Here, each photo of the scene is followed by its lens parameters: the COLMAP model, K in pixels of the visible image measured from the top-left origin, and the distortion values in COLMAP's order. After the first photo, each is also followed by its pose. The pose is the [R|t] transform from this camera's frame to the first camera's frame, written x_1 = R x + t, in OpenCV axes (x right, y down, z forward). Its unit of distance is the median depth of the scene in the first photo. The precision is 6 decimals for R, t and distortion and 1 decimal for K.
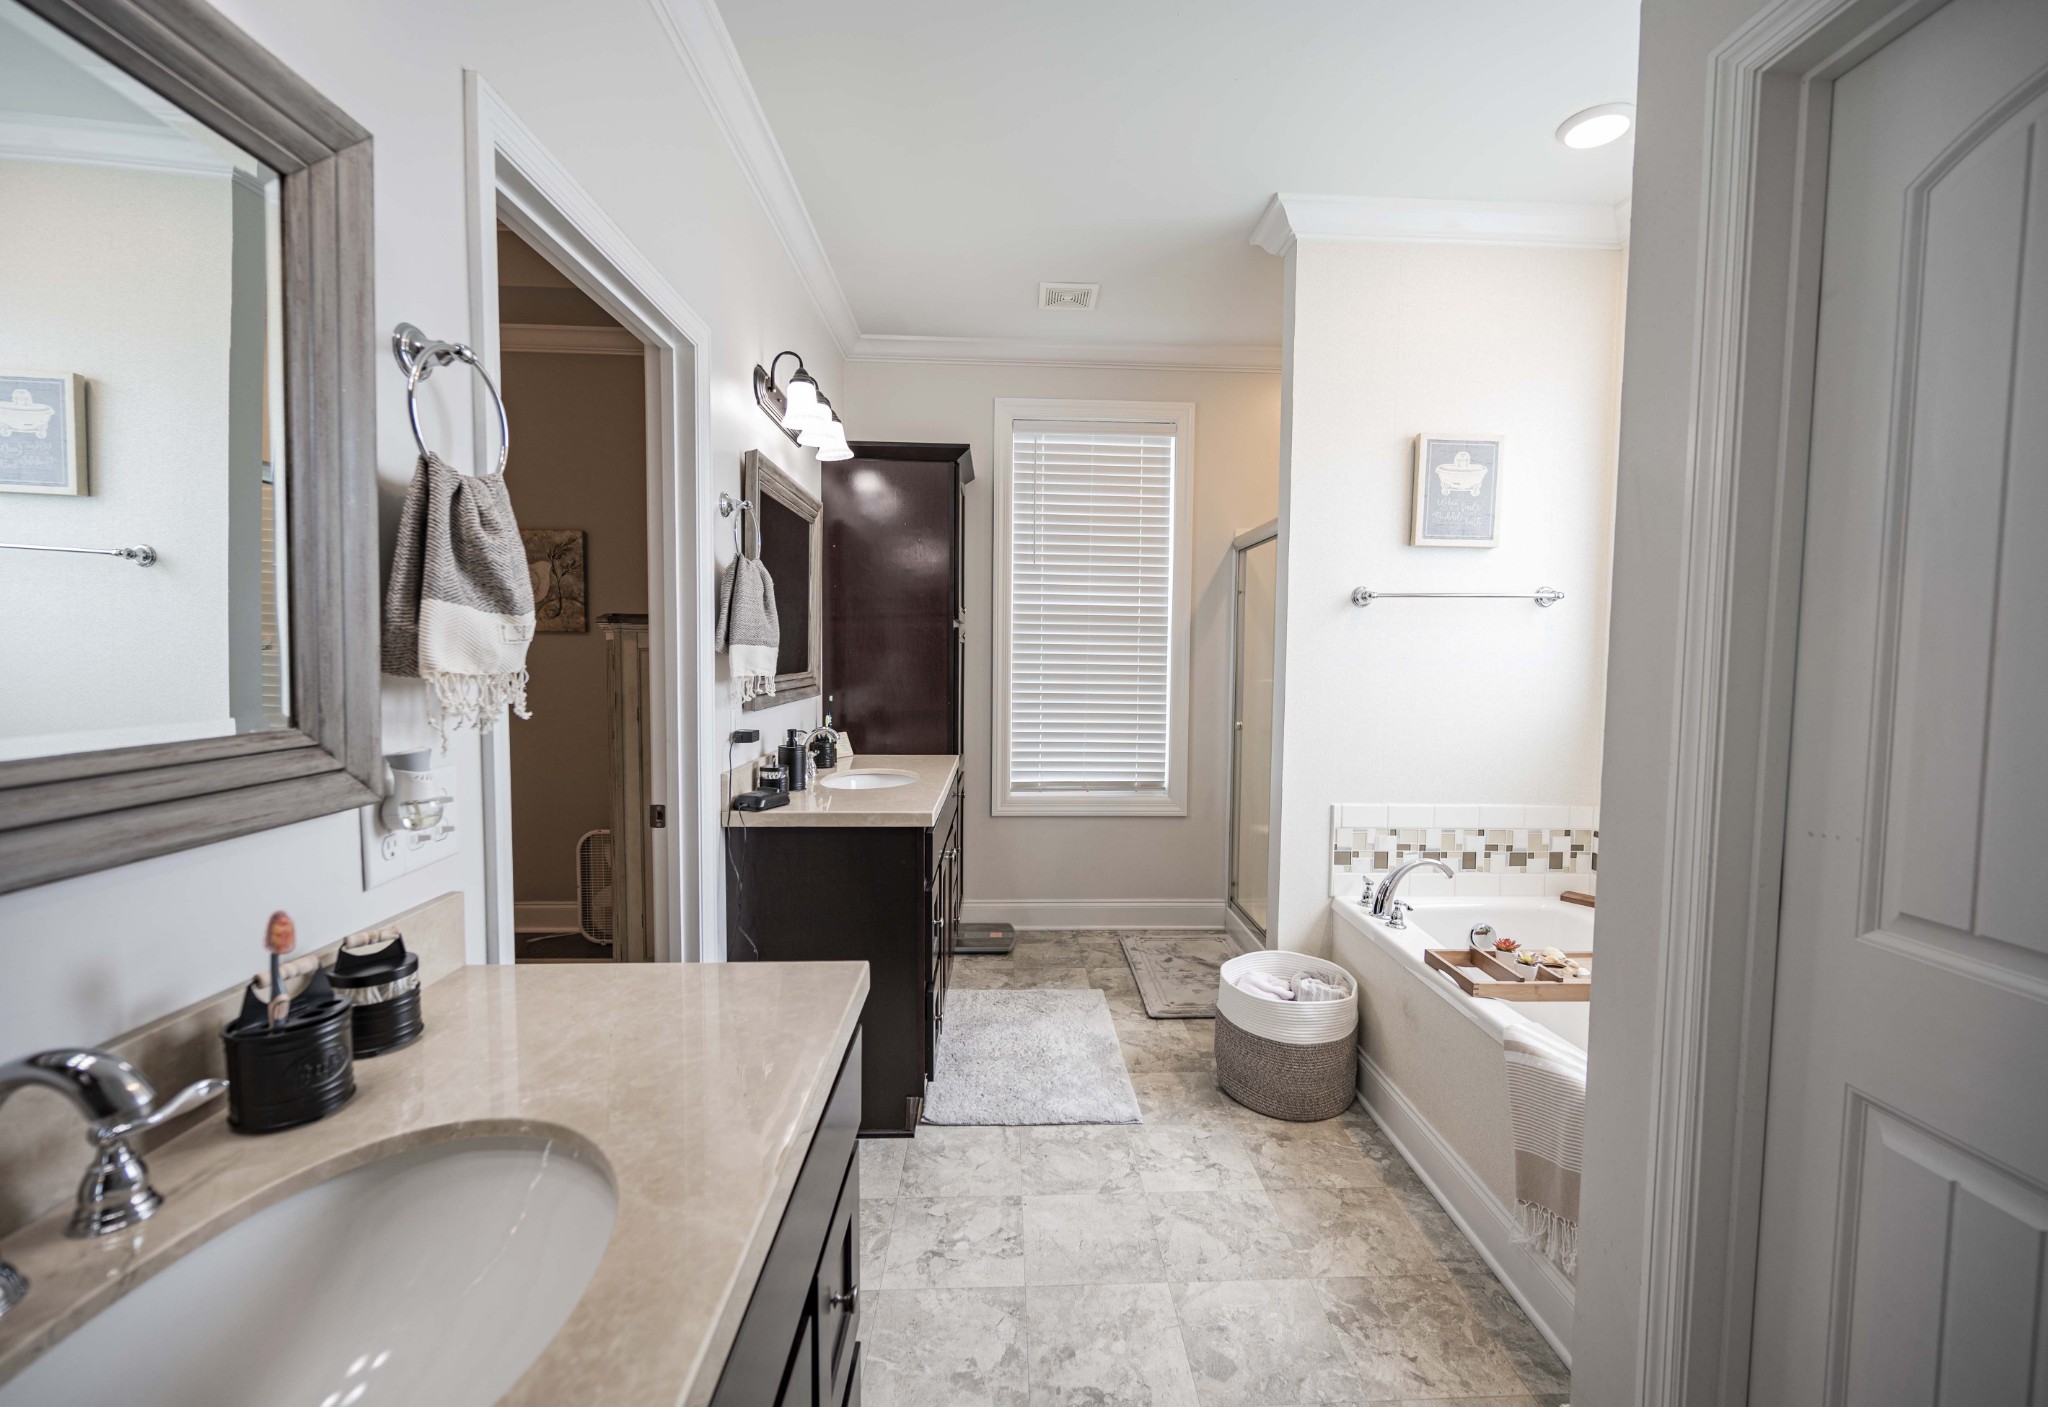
lens RADIAL K [[869.9, 0, 1039.2], [0, 869.9, 704.0], [0, 0, 1]] dist [-0.000040, 0.000055]
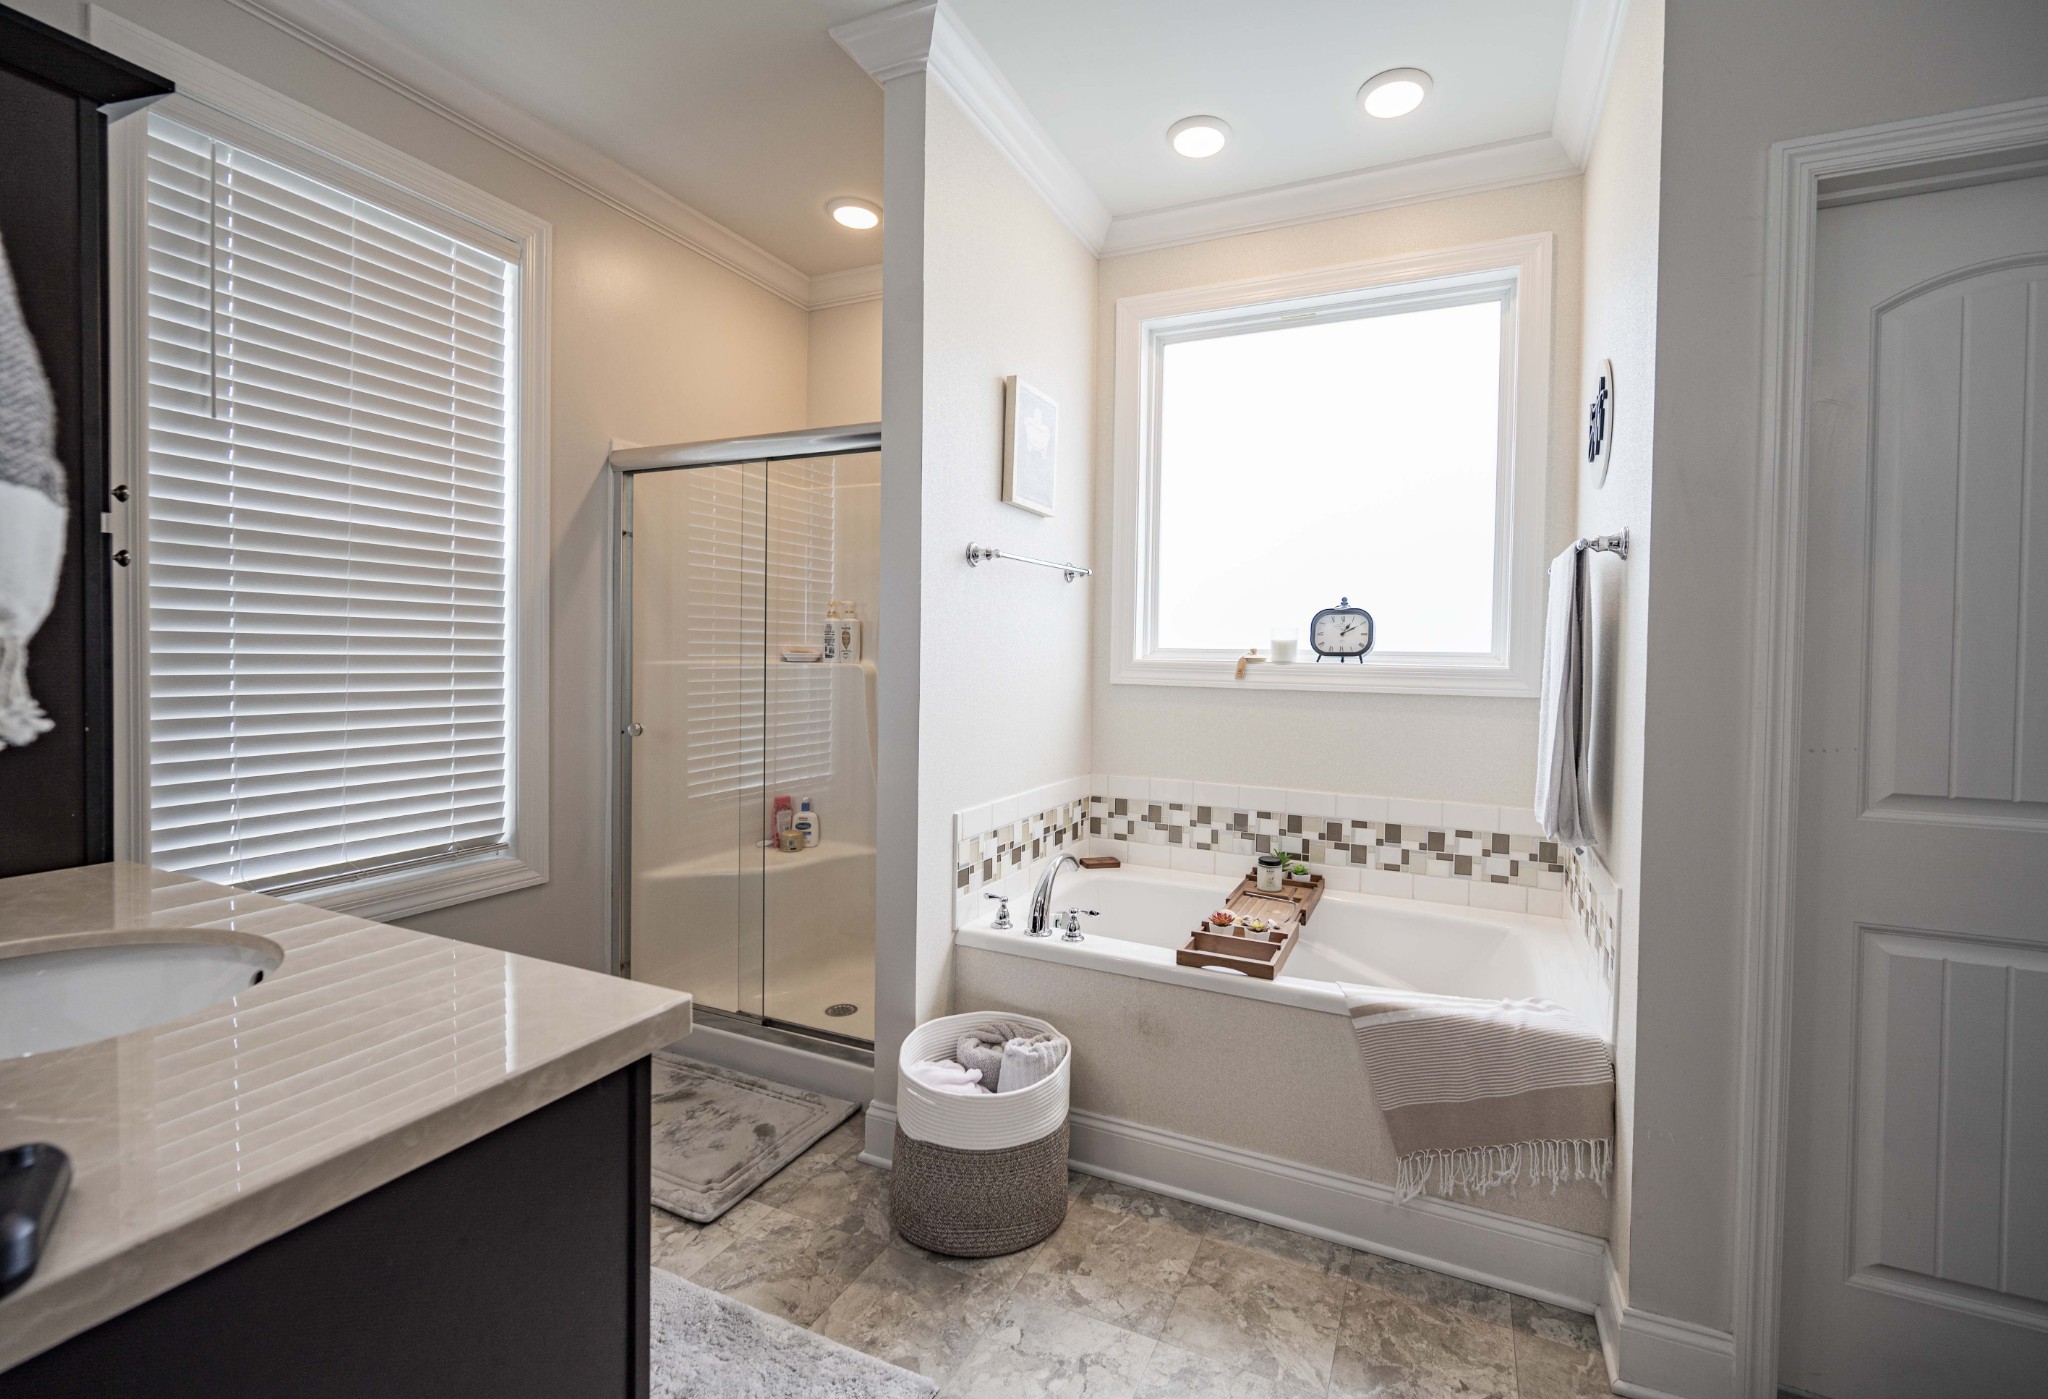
lens RADIAL K [[869.9, 0, 1087.0], [0, 869.9, 670.4], [0, 0, 1]] dist [-0.000040, 0.000055]
pose [[0.430535, -0.021400, 0.902320, -0.384020], [0.042536, 0.999089, 0.003399, -0.013796], [-0.901571, 0.036918, 0.431053, 0.652365]]
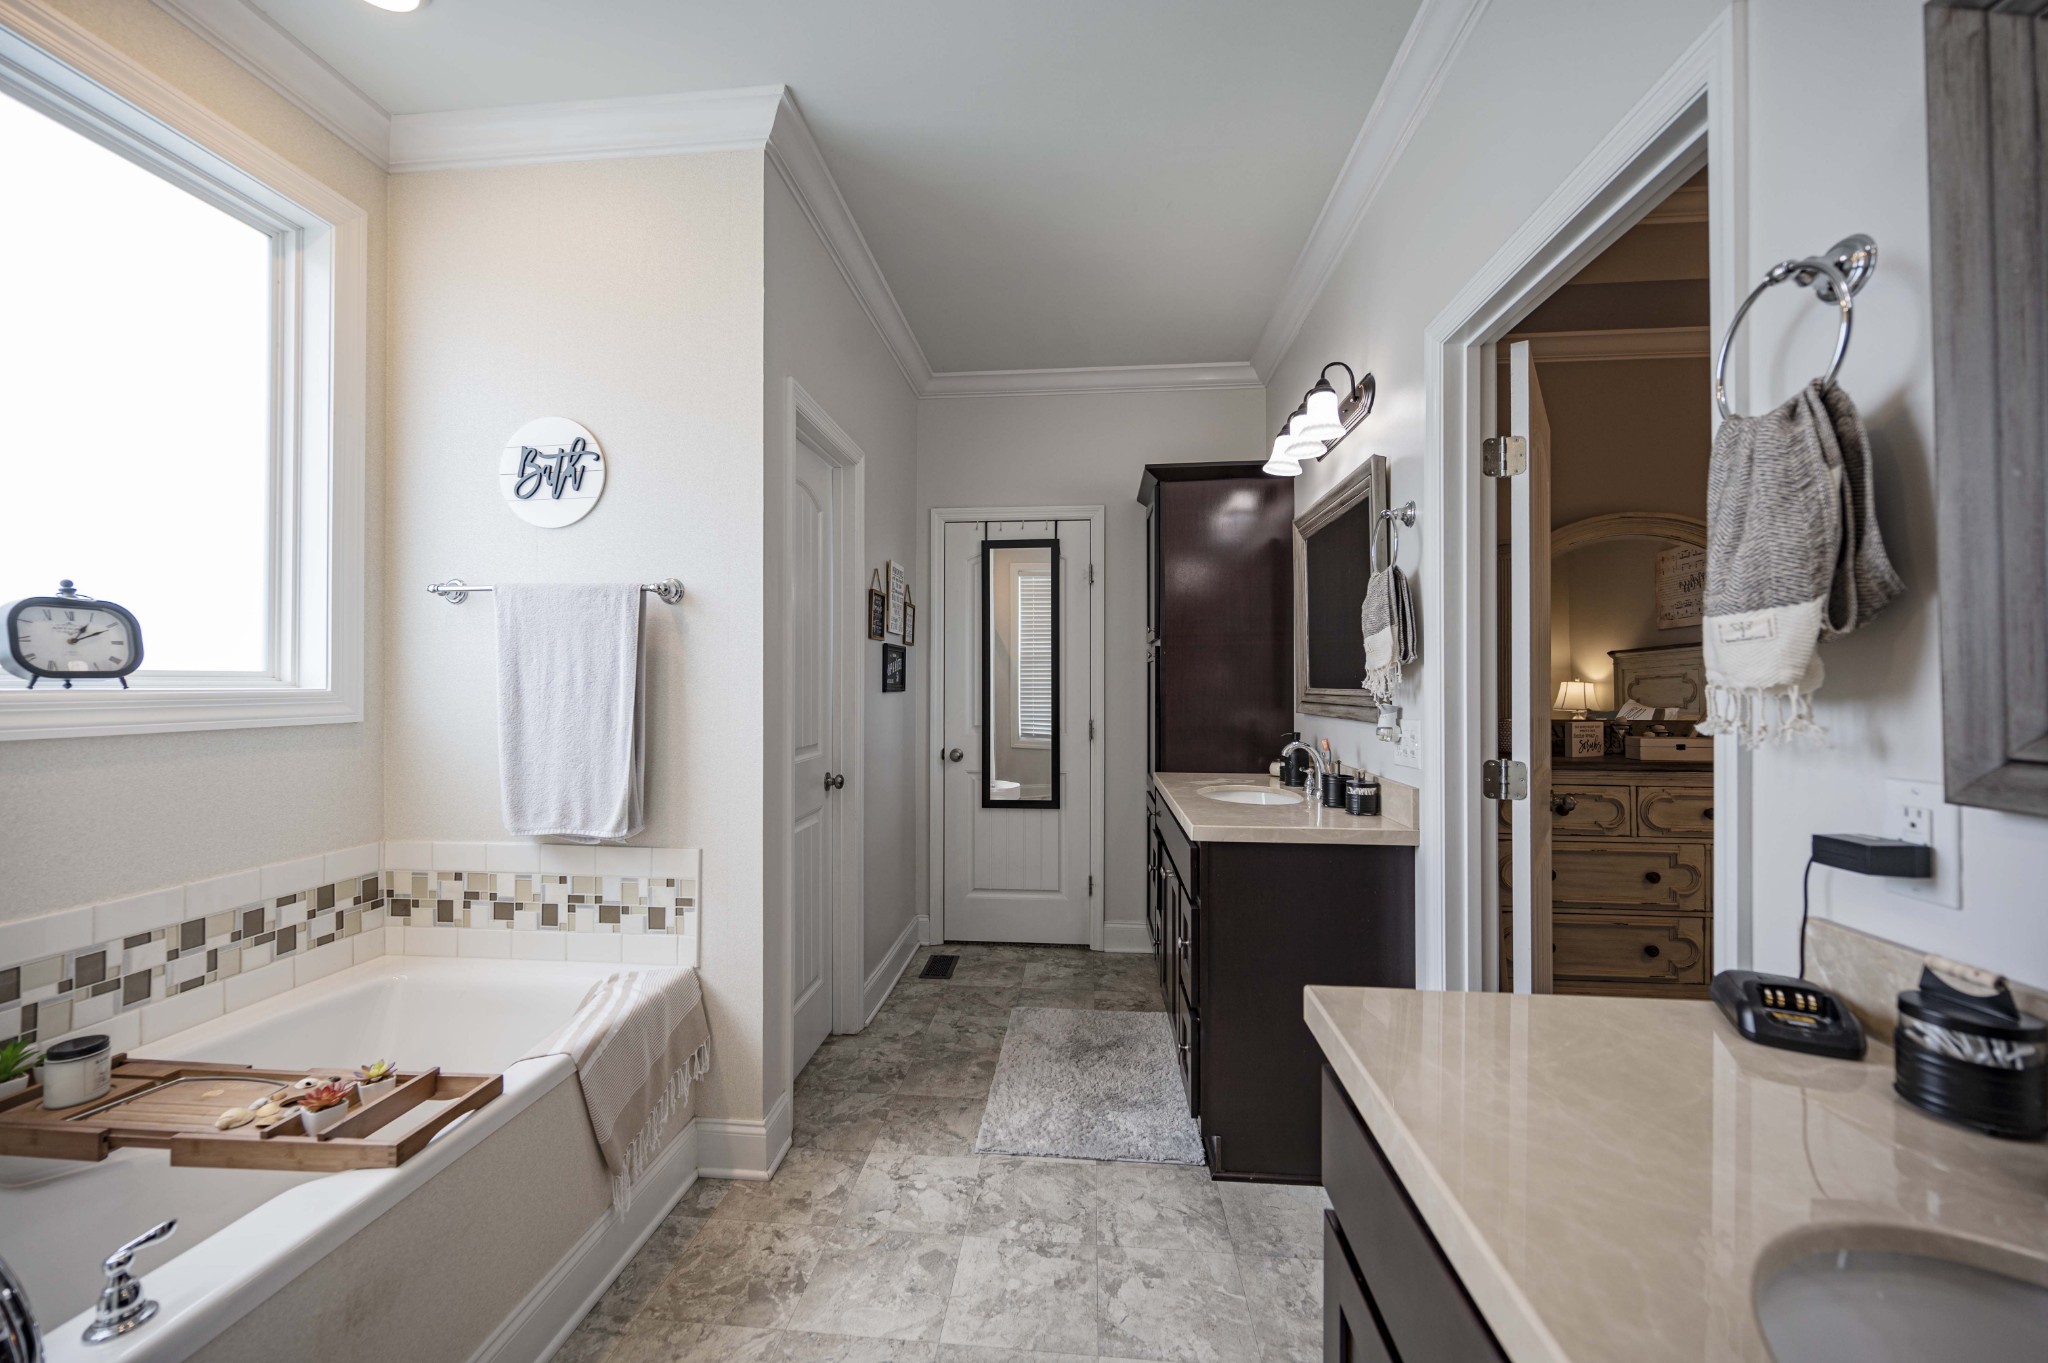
lens RADIAL K [[812.8, 0, 1024.7], [0, 812.8, 670.2], [0, 0, 1]] dist [-0.005583, -0.000647]
pose [[-0.992421, -0.010999, 0.122390, -0.027207], [-0.005066, 0.998802, 0.048678, -0.056231], [-0.122779, 0.047689, -0.991288, 1.395281]]
